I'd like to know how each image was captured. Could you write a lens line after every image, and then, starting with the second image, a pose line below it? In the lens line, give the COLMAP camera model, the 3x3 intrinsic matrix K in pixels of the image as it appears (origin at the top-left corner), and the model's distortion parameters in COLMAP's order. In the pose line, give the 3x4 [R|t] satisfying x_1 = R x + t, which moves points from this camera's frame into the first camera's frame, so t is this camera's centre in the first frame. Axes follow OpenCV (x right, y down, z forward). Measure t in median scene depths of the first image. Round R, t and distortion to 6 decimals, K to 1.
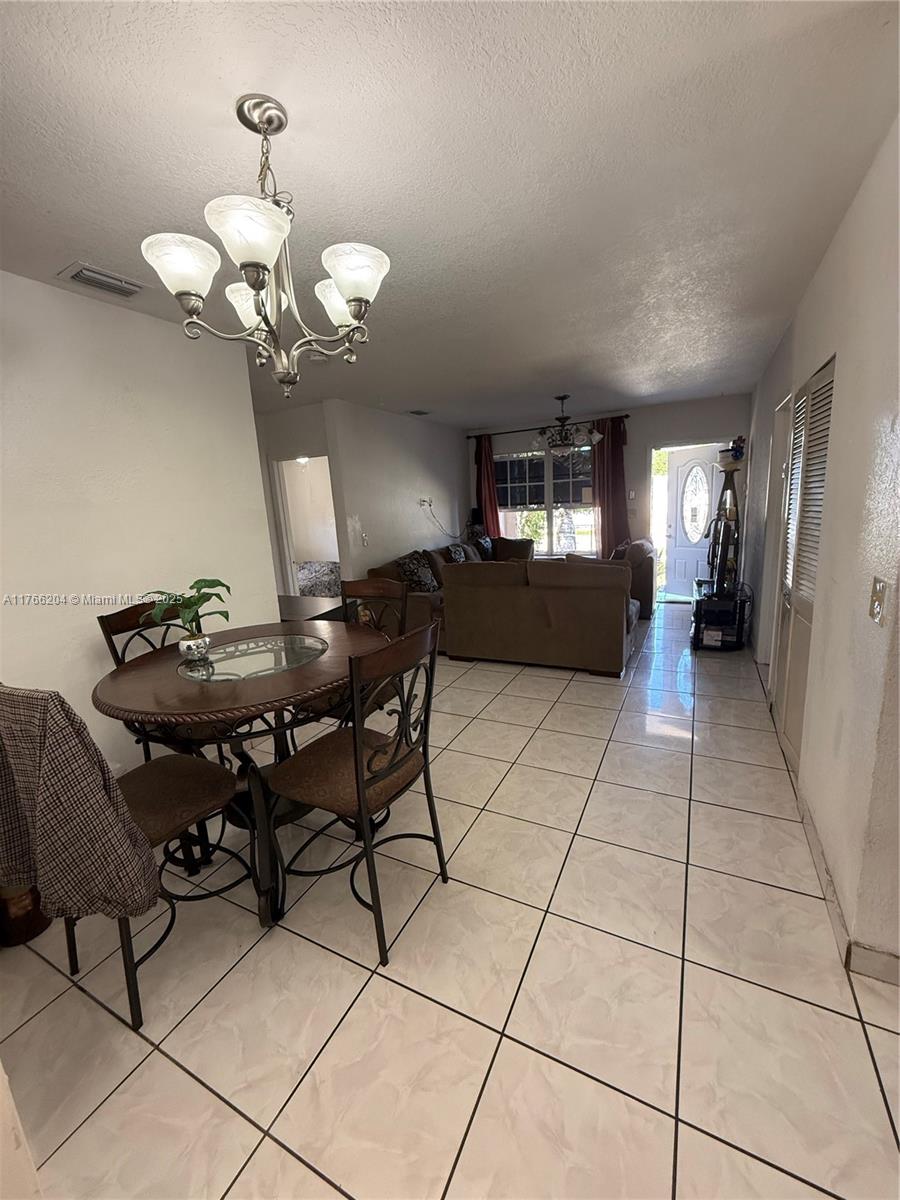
lens RADIAL K [[478.3, 0, 452.0], [0, 478.3, 599.0], [0, 0, 1]] dist [0.000656, -0.000147]
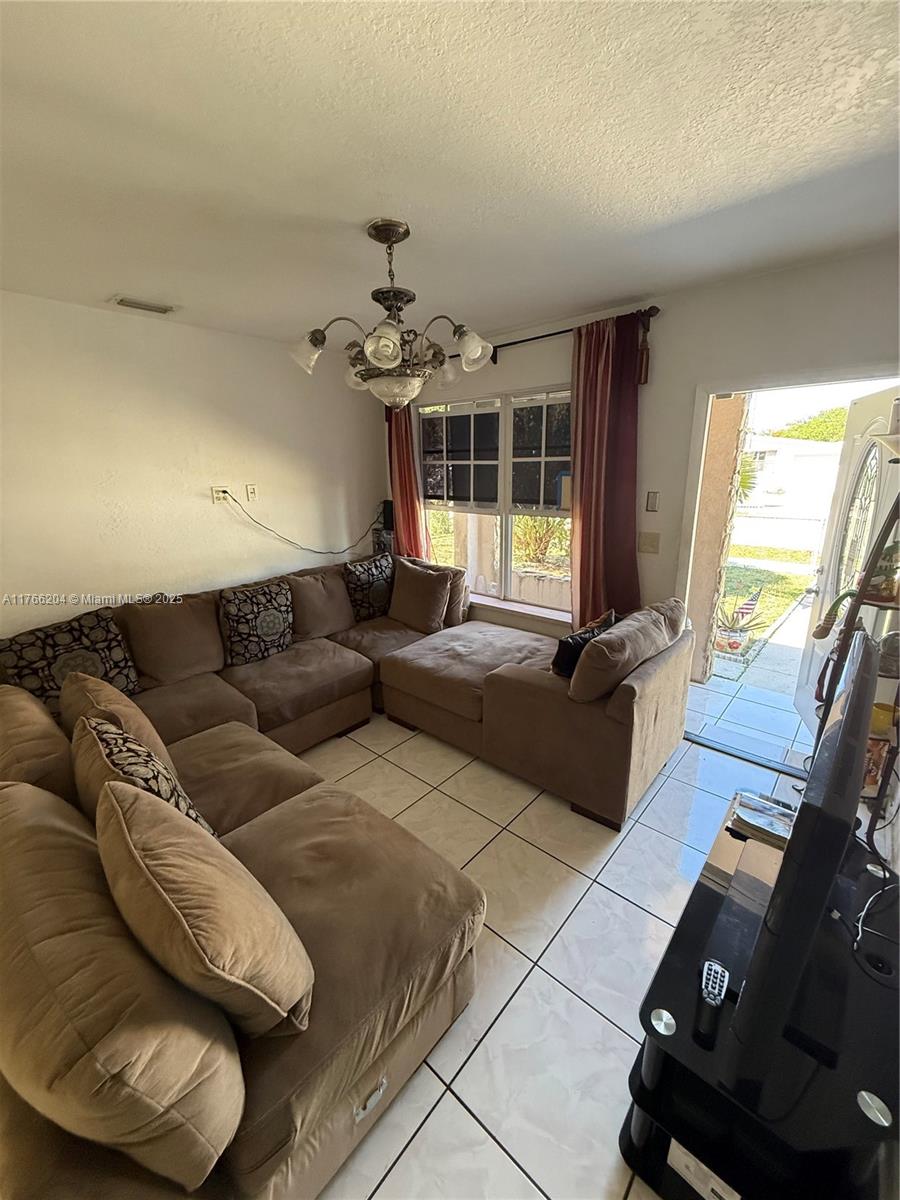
lens RADIAL K [[478.3, 0, 450.0], [0, 478.3, 600.2], [0, 0, 1]] dist [0.000656, -0.000147]
pose [[0.967336, 0.110920, -0.227943, 0.311418], [-0.090463, 0.991032, 0.098345, -0.157694], [0.236808, -0.074513, 0.968695, 0.531025]]
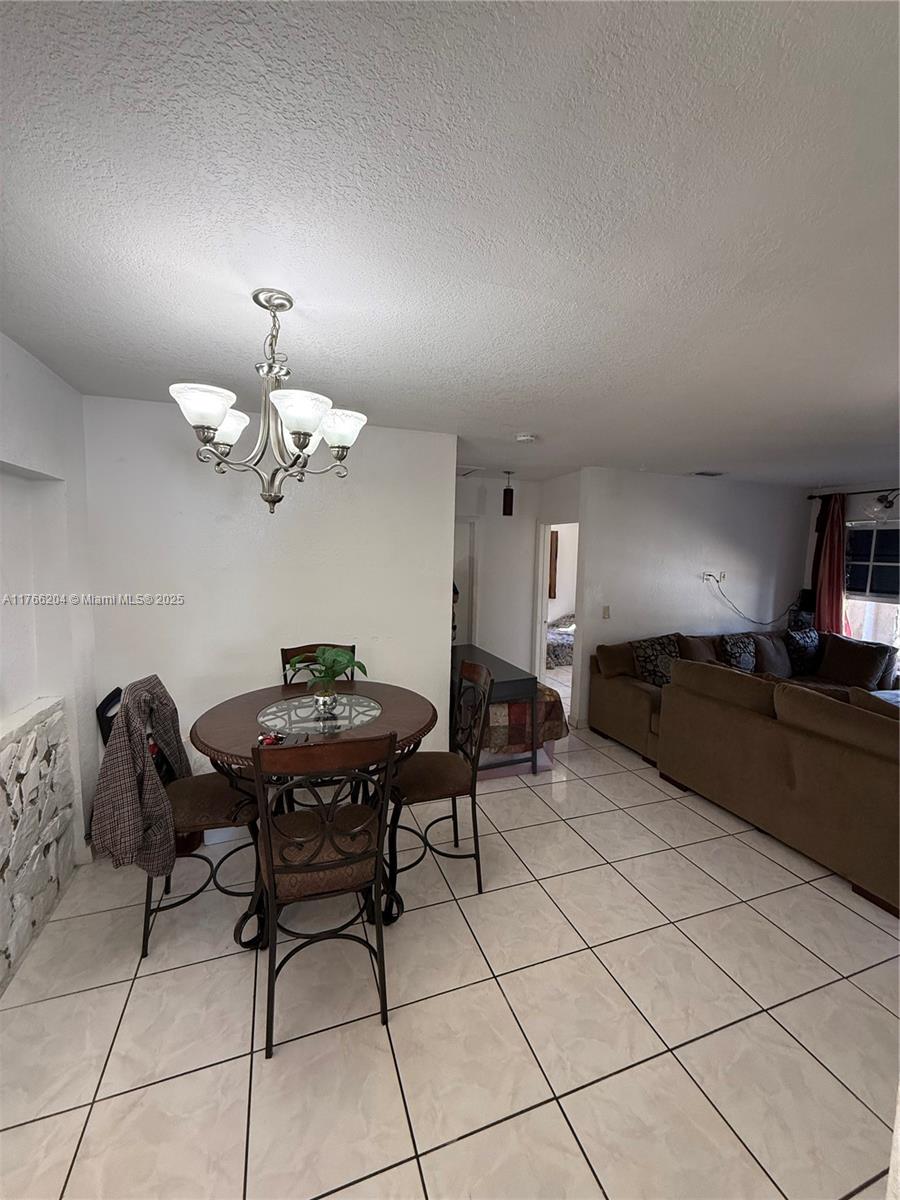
lens RADIAL K [[478.3, 0, 452.7], [0, 478.3, 601.5], [0, 0, 1]] dist [0.000656, -0.000147]
pose [[0.725596, 0.148888, -0.671820, 0.177924], [-0.203875, 0.978992, -0.003230, -0.065589], [0.657225, 0.139311, 0.740707, 0.097970]]
